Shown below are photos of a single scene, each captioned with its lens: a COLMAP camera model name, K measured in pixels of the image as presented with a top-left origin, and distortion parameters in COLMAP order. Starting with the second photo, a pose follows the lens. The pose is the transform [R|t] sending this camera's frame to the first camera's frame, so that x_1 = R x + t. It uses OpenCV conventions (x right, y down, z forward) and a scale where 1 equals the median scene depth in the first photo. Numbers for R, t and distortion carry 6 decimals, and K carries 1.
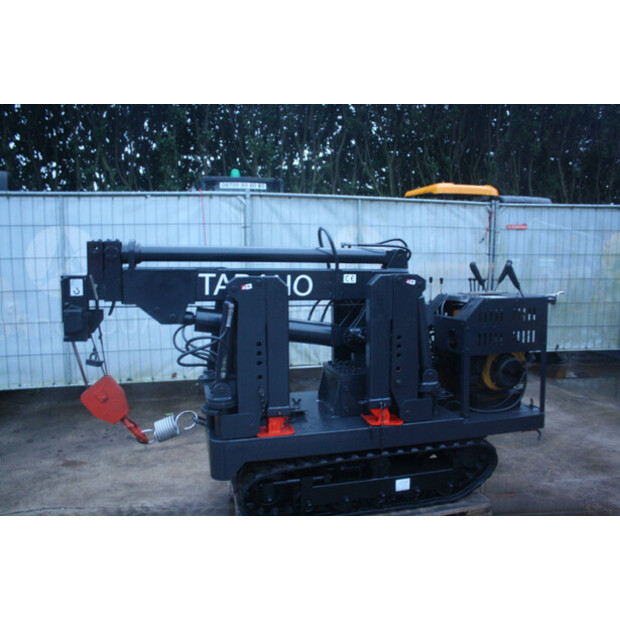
lens RADIAL K [[533.2, 0, 308.9], [0, 533.2, 345.1], [0, 0, 1]] dist [-0.096095, 0.008182]
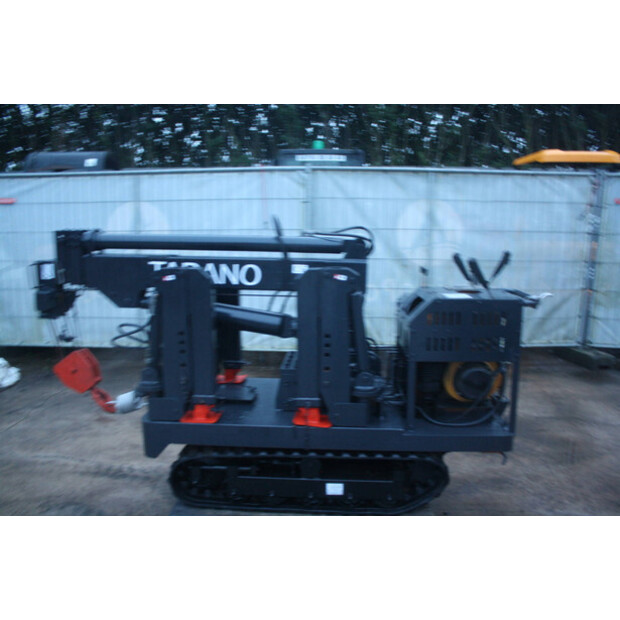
lens RADIAL K [[533.2, 0, 308.9], [0, 533.2, 345.1], [0, 0, 1]] dist [-0.096095, 0.008182]
pose [[0.945093, 0.082245, -0.316284, 0.396466], [-0.060105, 0.995049, 0.079145, -0.064285], [0.321228, -0.055789, 0.945357, 0.092070]]
